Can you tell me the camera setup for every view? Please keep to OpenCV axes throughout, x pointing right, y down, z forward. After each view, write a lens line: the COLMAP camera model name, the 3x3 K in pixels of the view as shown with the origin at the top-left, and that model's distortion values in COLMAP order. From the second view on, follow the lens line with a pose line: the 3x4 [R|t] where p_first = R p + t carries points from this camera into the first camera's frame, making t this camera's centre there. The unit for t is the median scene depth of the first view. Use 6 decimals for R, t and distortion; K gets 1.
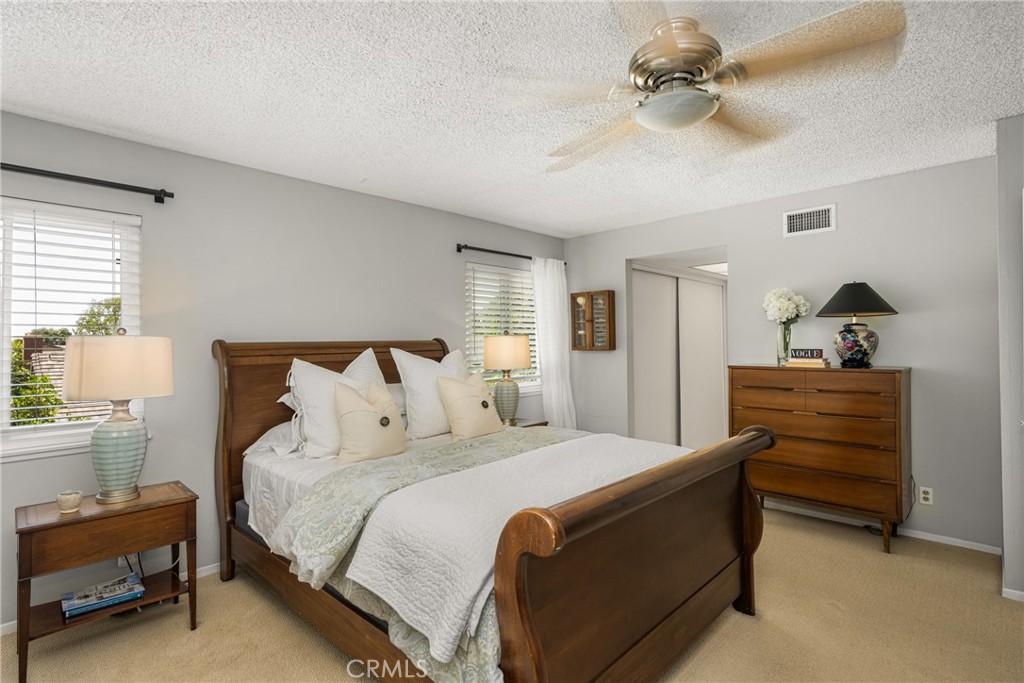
lens RADIAL K [[496.2, 0, 513.2], [0, 496.2, 341.0], [0, 0, 1]] dist [0.001814, 0.000402]
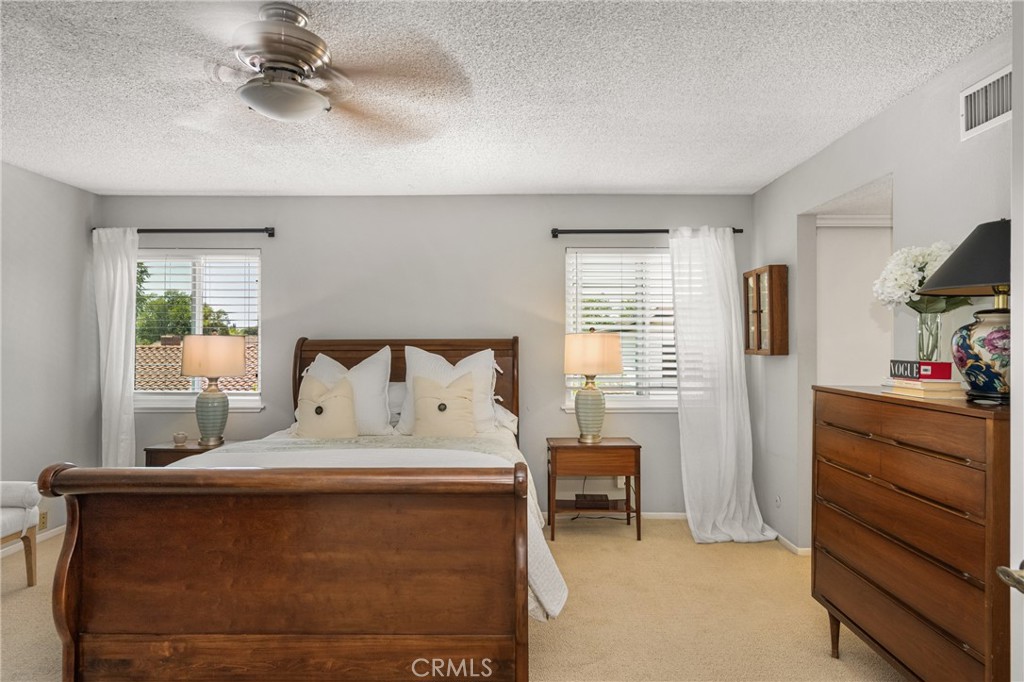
lens RADIAL K [[607.4, 0, 515.6], [0, 607.4, 336.5], [0, 0, 1]] dist [-0.000248, -0.000271]
pose [[0.687465, 0.003951, -0.726207, 0.768227], [-0.005464, 0.999985, 0.000268, -0.007117], [0.726197, 0.003784, 0.687476, 0.271433]]
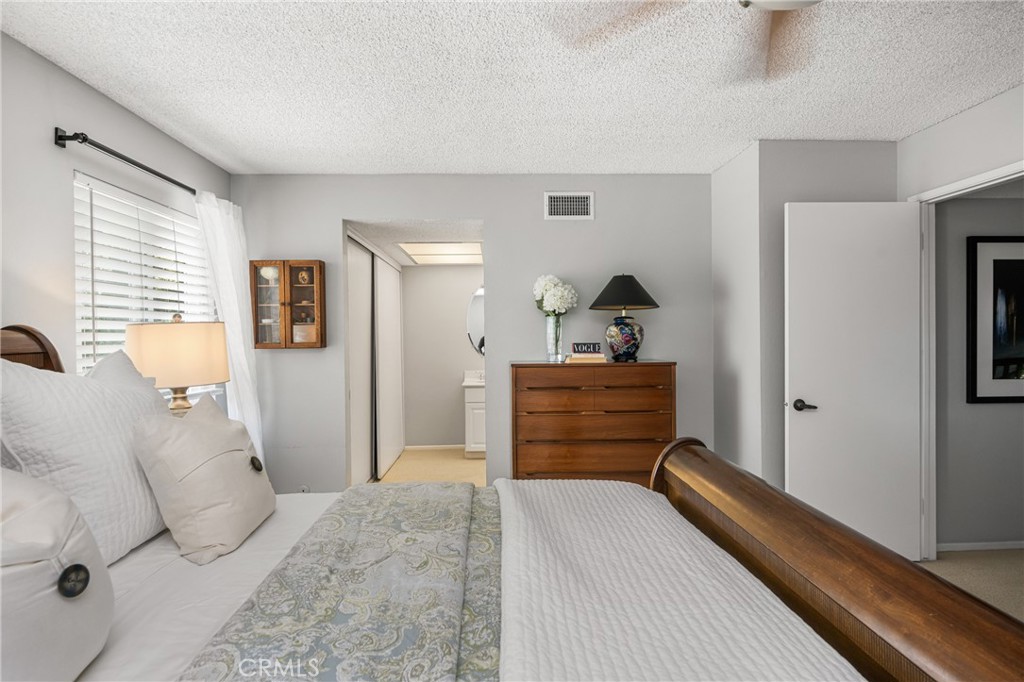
lens RADIAL K [[541.4, 0, 515.0], [0, 541.4, 338.9], [0, 0, 1]] dist [0.000466, 0.000229]
pose [[0.688731, -0.003238, 0.725010, -0.230373], [0.001087, 0.999994, 0.003434, 0.004899], [-0.725016, -0.001577, 0.688730, 0.407108]]
